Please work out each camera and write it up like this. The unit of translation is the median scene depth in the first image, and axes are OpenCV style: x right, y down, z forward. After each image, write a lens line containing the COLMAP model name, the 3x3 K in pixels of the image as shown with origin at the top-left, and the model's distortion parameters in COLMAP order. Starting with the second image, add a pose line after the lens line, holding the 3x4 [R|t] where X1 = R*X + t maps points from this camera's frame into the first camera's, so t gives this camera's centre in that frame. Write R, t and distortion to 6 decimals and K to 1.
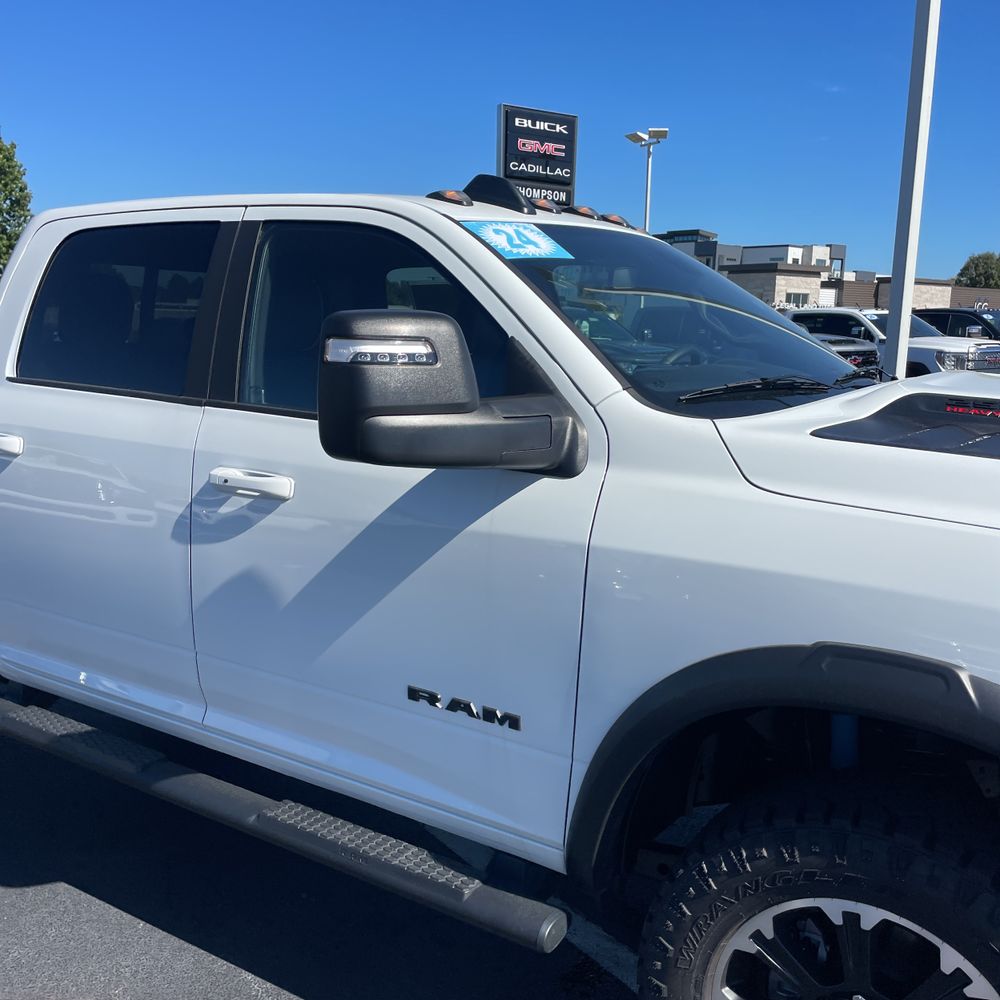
lens RADIAL K [[998.2, 0, 496.4], [0, 998.2, 493.6], [0, 0, 1]] dist [0.100422, -0.145939]
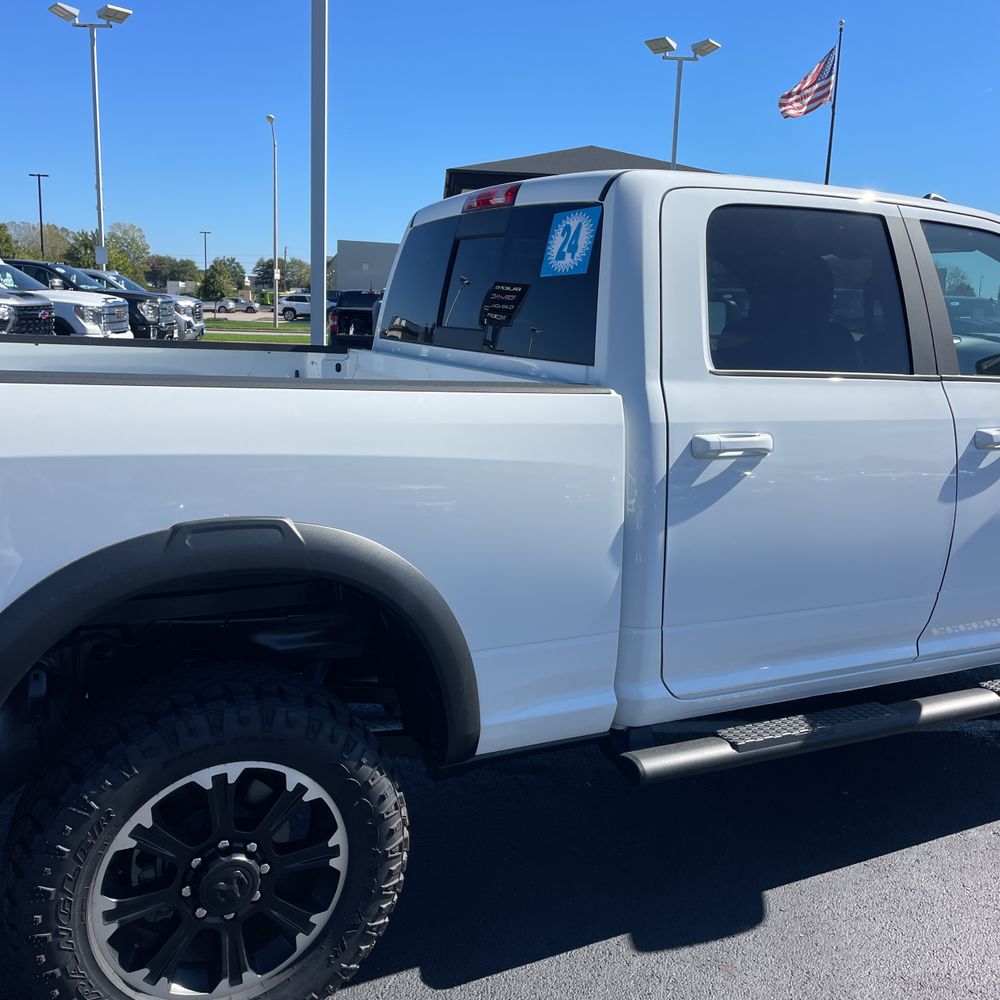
lens RADIAL K [[998.2, 0, 496.4], [0, 998.2, 493.6], [0, 0, 1]] dist [0.100422, -0.145939]
pose [[0.503009, -0.162023, 0.848958, -1.323091], [0.119176, 0.985891, 0.117545, -0.133158], [-0.856025, 0.042049, 0.515221, 0.714847]]
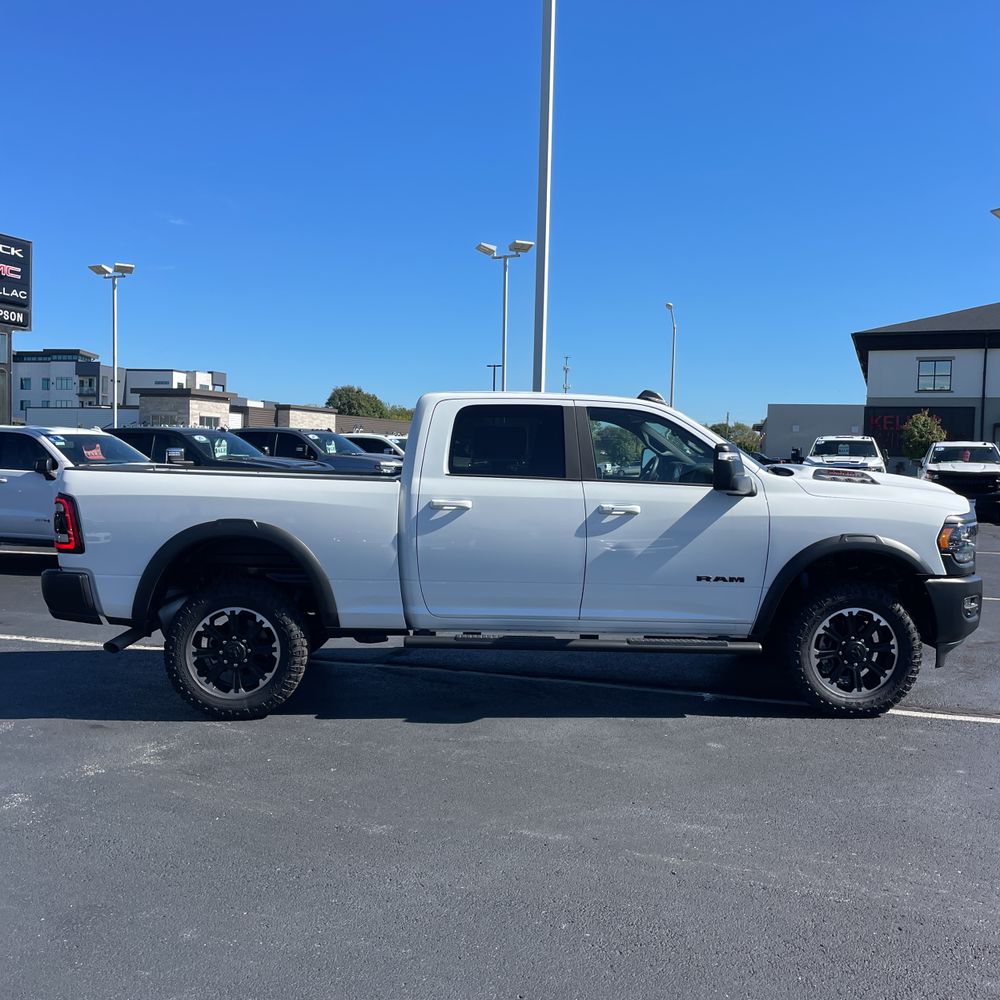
lens RADIAL K [[998.2, 0, 496.4], [0, 998.2, 493.6], [0, 0, 1]] dist [0.100422, -0.145939]
pose [[0.820432, -0.027254, 0.571095, -1.565109], [0.094467, 0.991596, -0.088389, 0.116376], [-0.563886, 0.126467, 0.816112, -0.724393]]
